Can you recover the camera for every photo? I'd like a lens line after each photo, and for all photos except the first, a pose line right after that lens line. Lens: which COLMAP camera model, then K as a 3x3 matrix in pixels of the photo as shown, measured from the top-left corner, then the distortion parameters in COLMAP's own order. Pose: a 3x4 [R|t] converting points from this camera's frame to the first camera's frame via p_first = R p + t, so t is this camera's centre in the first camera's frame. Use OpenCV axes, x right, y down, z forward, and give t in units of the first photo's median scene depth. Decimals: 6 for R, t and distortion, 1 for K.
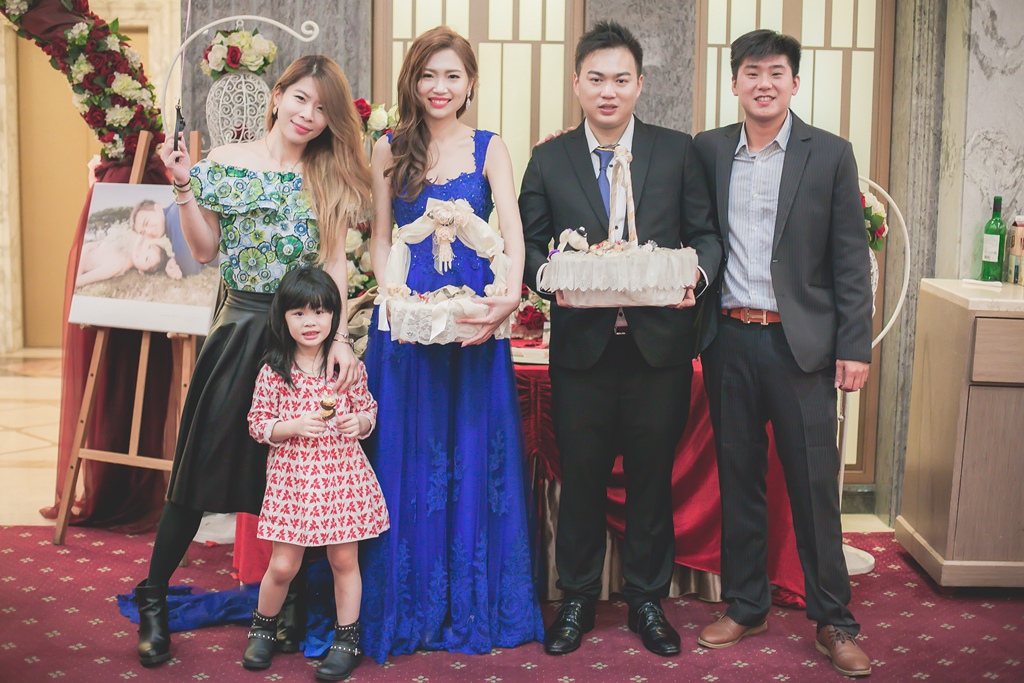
lens RADIAL K [[1473.8, 0, 516.7], [0, 1473.8, 340.3], [0, 0, 1]] dist [-0.149022, 0.140252]
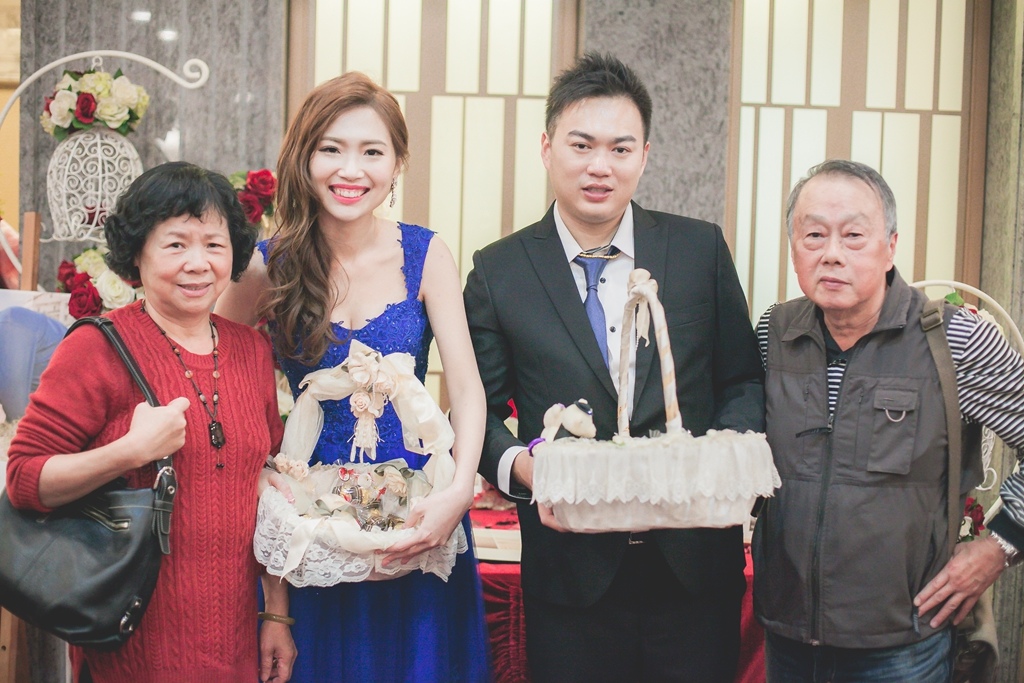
lens RADIAL K [[1488.7, 0, 513.3], [0, 1488.7, 339.6], [0, 0, 1]] dist [-0.142823, 0.098444]
pose [[0.999186, 0.008946, 0.039329, -0.014156], [-0.006834, 0.998544, -0.053511, -0.043947], [-0.039750, 0.053199, 0.997792, 0.276842]]
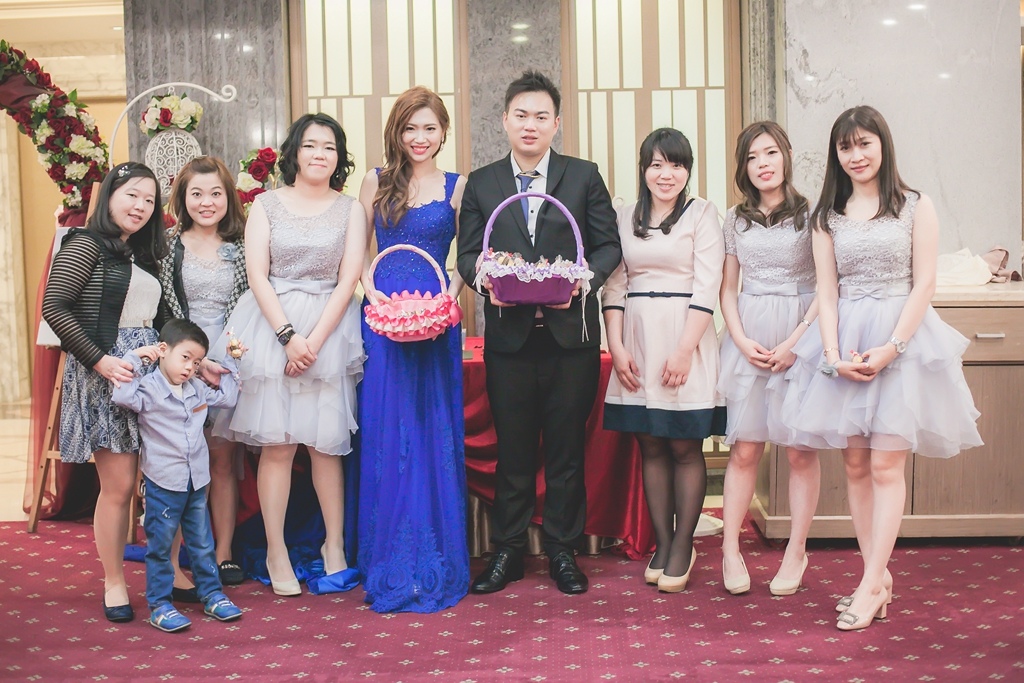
lens RADIAL K [[1565.2, 0, 539.3], [0, 1565.2, 342.7], [0, 0, 1]] dist [-0.145994, 0.127835]
pose [[0.998814, -0.035308, -0.033530, 0.141463], [0.033709, 0.998320, -0.047126, 0.058051], [0.035138, 0.045940, 0.998326, -0.239239]]
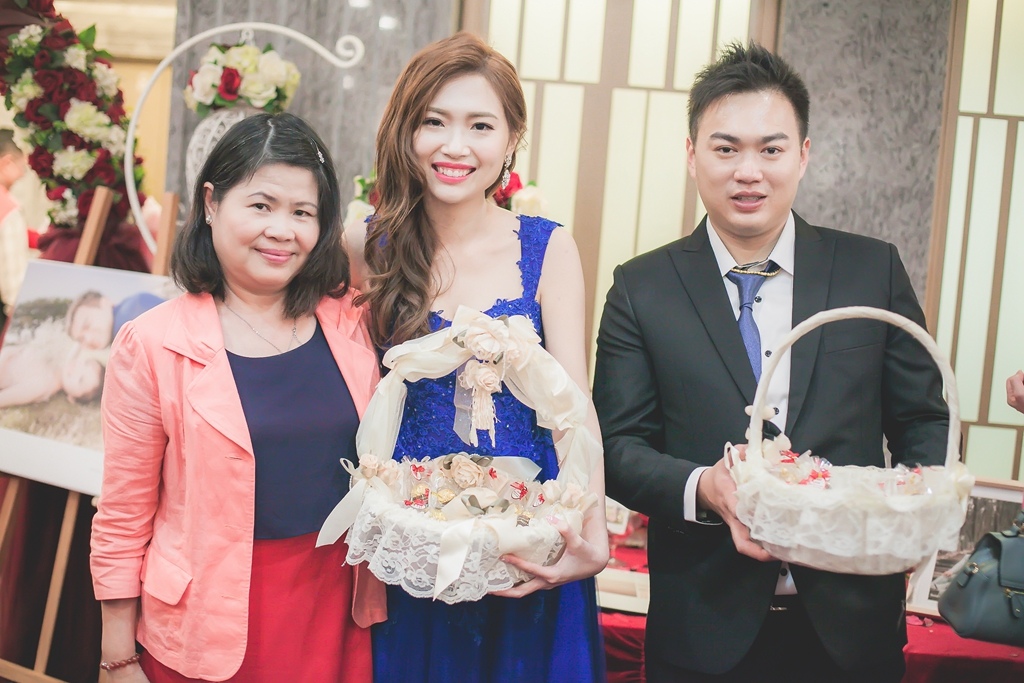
lens RADIAL K [[1488.7, 0, 513.3], [0, 1488.7, 339.6], [0, 0, 1]] dist [-0.142823, 0.098444]
pose [[0.990938, 0.072837, -0.112858, 0.014206], [-0.078754, 0.995695, -0.048882, -0.054675], [0.108812, 0.057327, 0.992408, 0.344732]]
